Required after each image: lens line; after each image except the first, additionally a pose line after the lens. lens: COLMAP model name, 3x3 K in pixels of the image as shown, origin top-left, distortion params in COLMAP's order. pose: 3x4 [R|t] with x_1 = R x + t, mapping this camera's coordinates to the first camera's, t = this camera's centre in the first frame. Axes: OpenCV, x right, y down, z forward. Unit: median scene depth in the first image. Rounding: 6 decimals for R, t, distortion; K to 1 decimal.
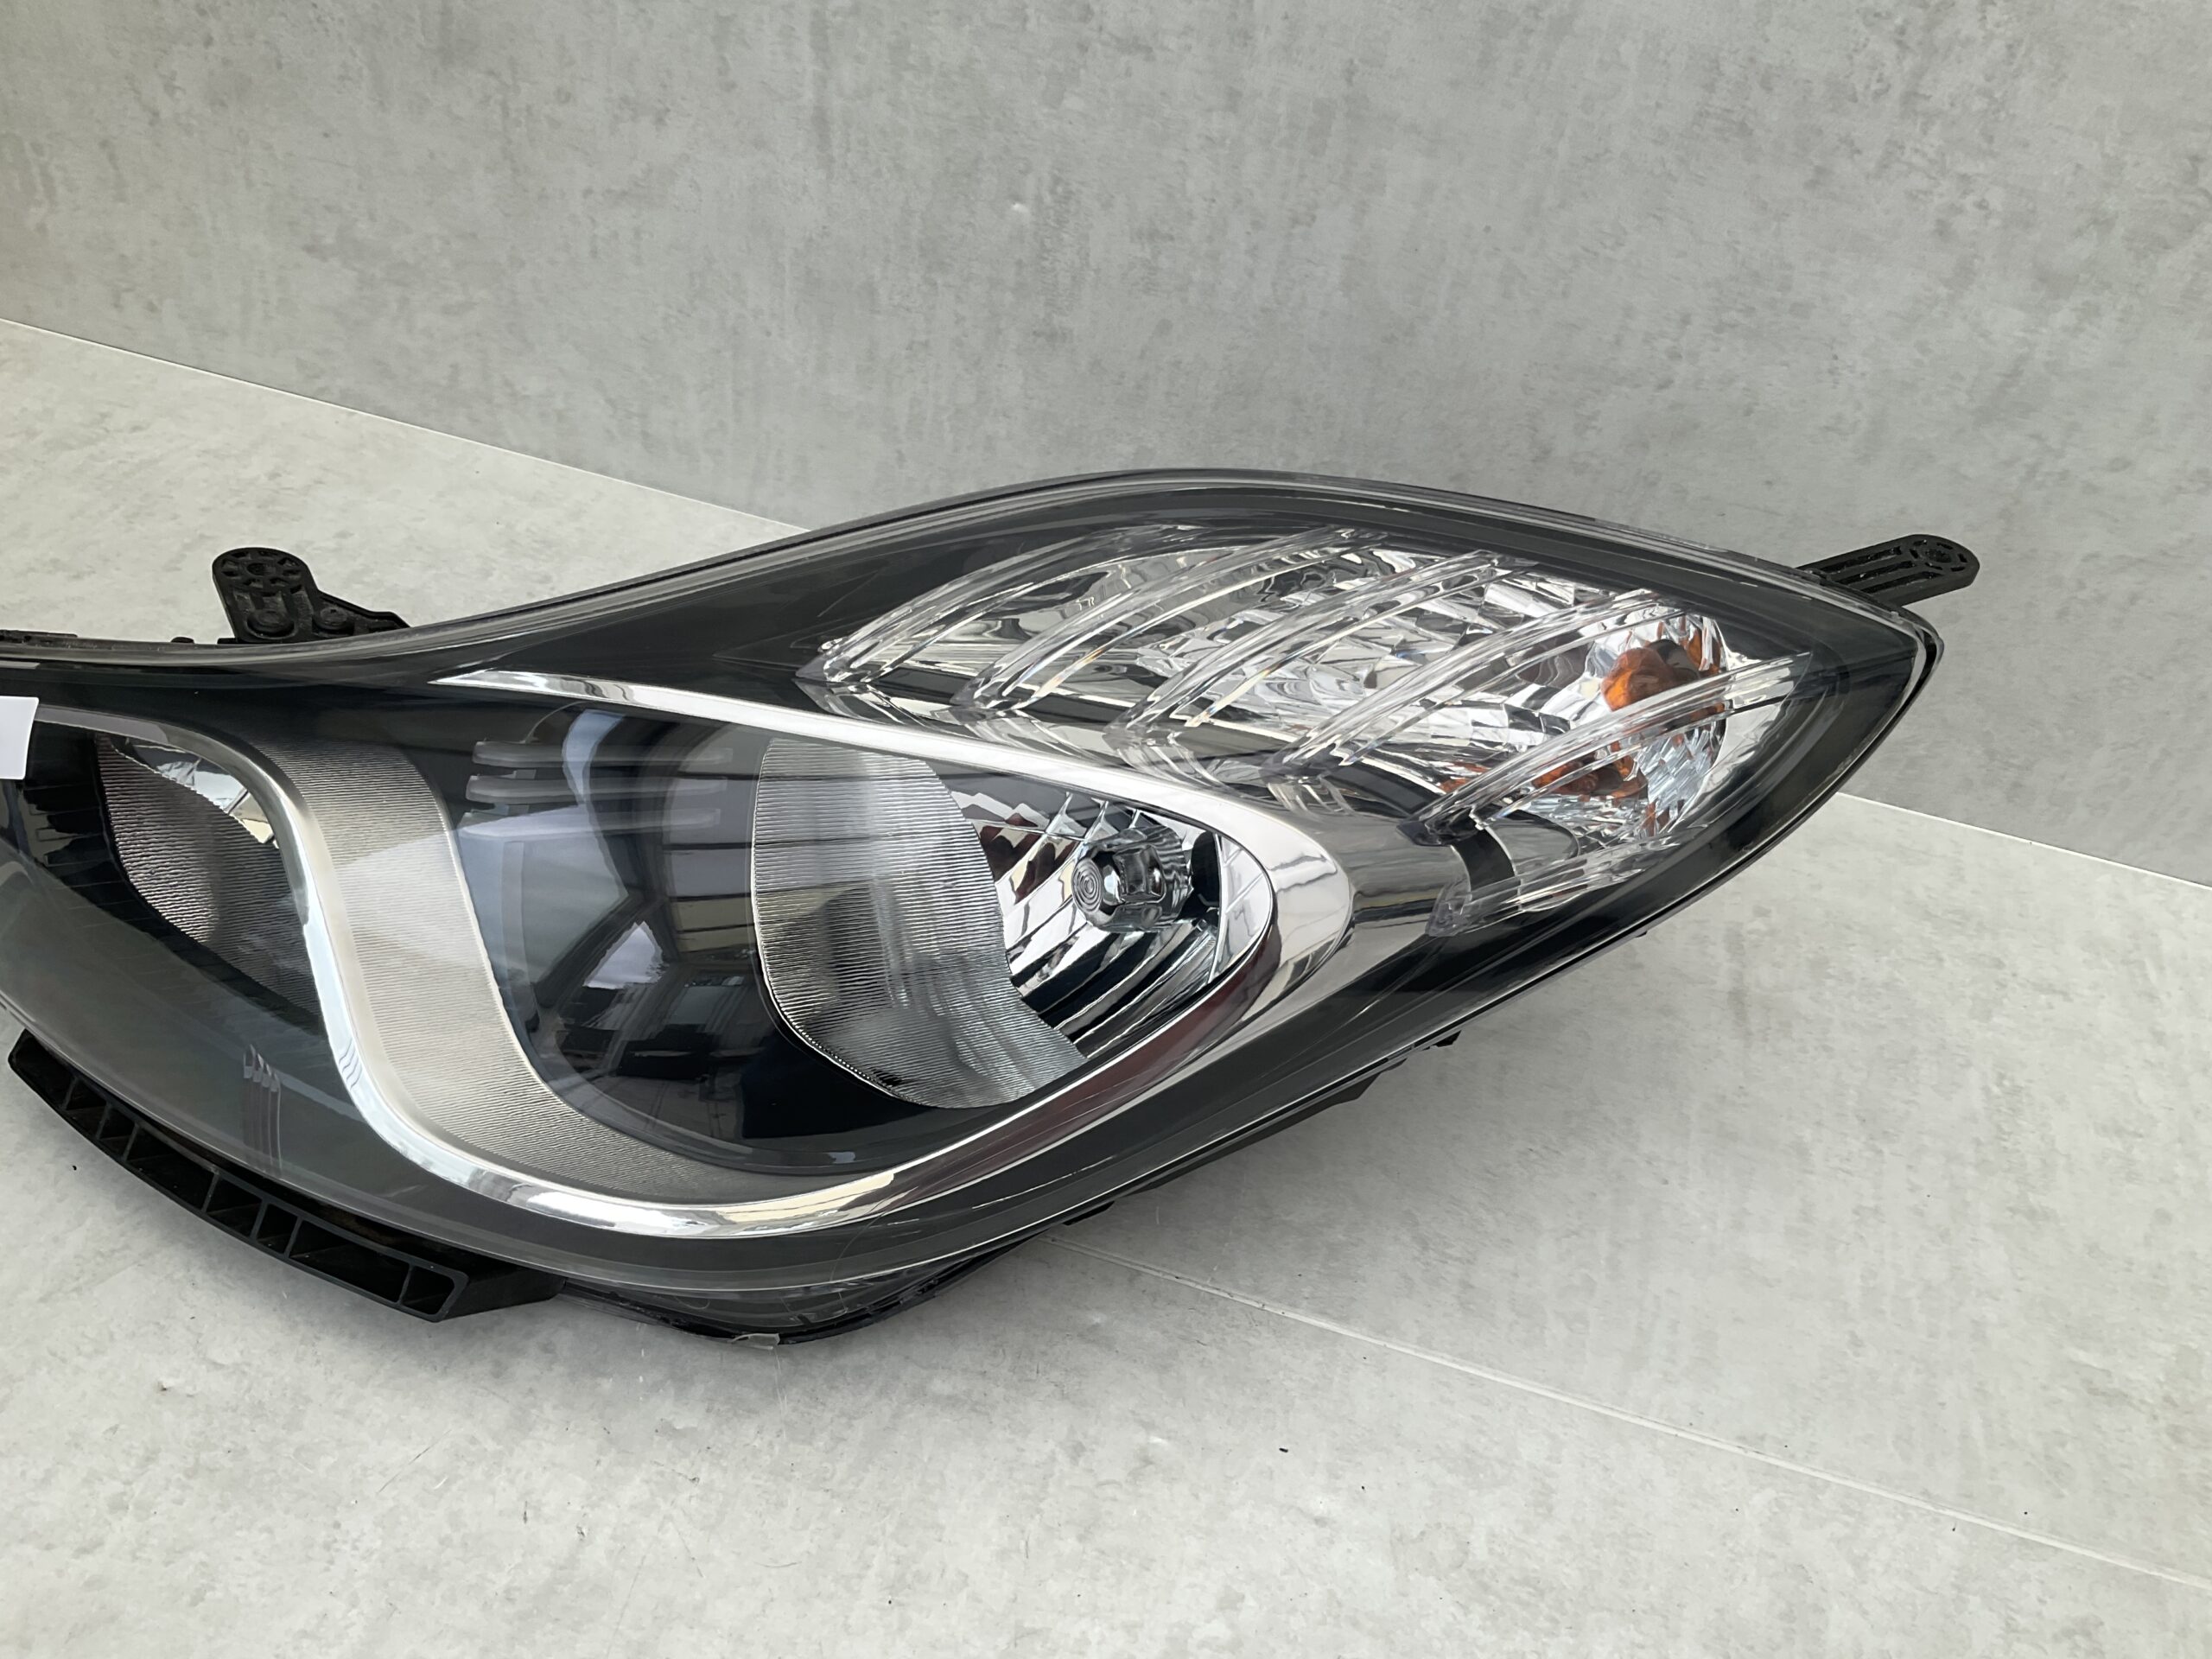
lens RADIAL K [[1840.0, 0, 1106.0], [0, 1840.0, 829.5], [0, 0, 1]] dist [0.068647, -0.159071]
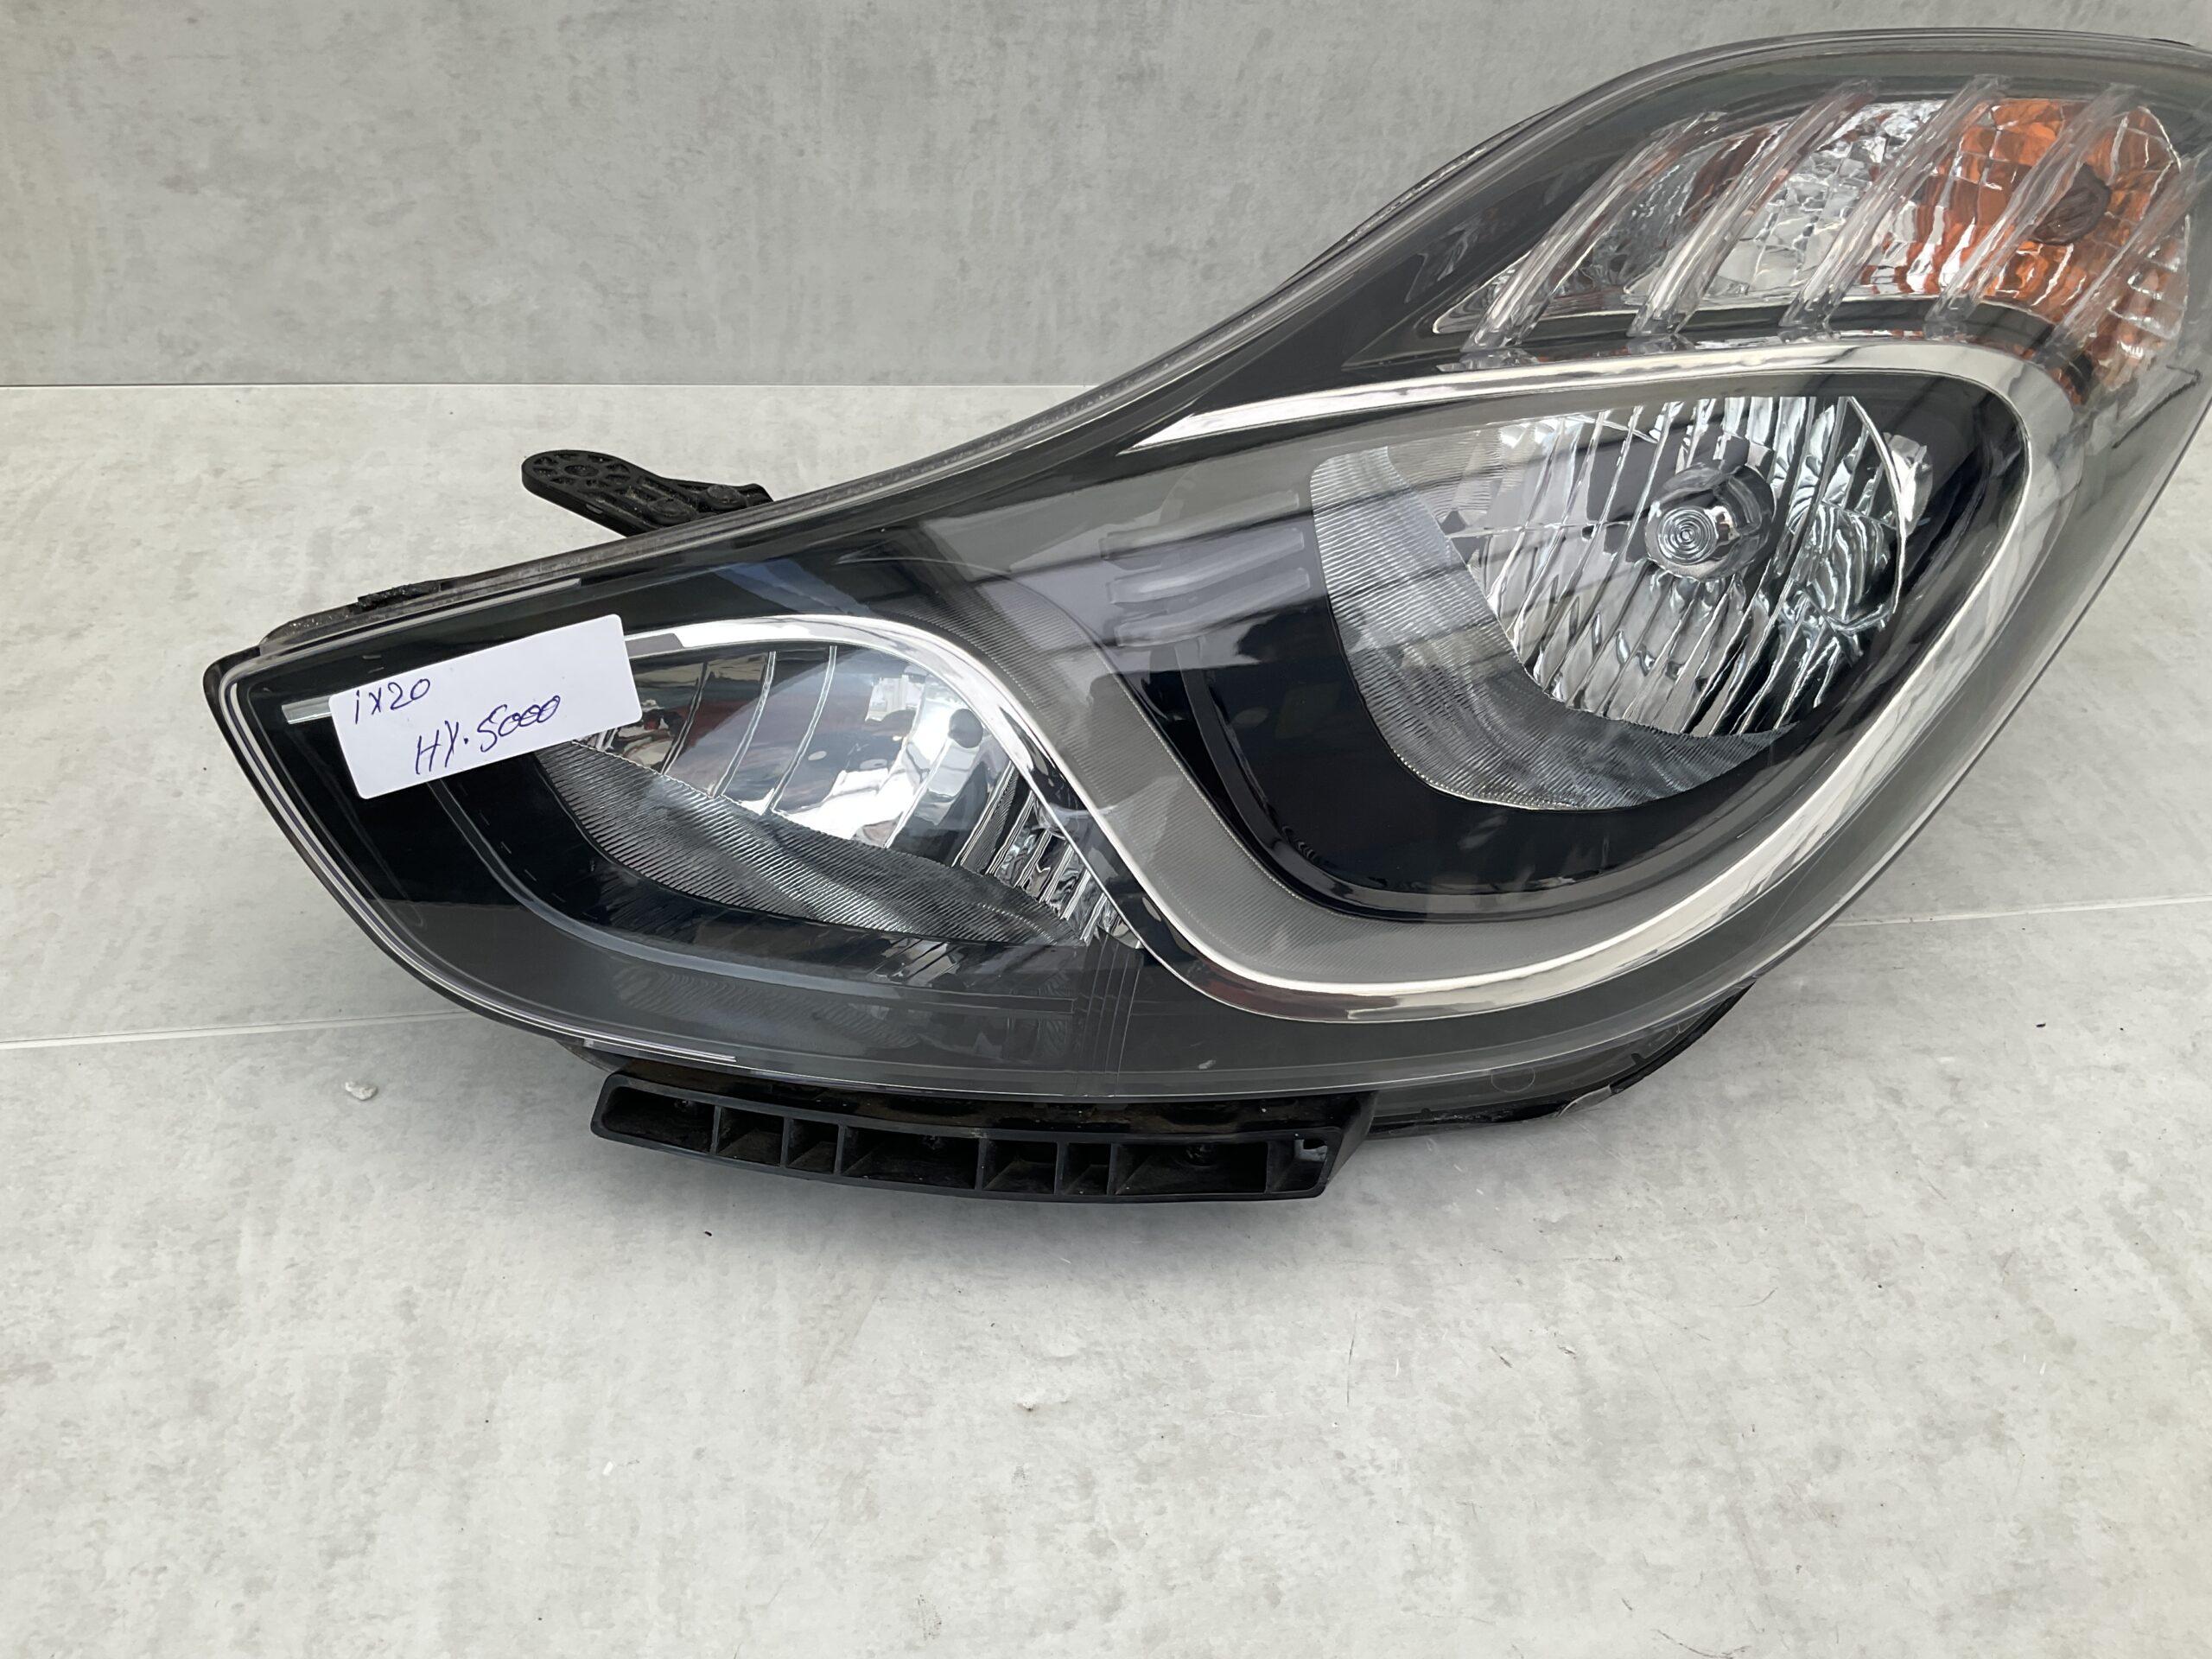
lens RADIAL K [[1861.8, 0, 1086.7], [0, 1861.8, 835.9], [0, 0, 1]] dist [0.024030, -0.065565]
pose [[0.904203, -0.309658, 0.294158, -0.435091], [0.302075, 0.950553, 0.072105, 0.011597], [-0.301941, 0.023661, 0.953033, 0.148652]]
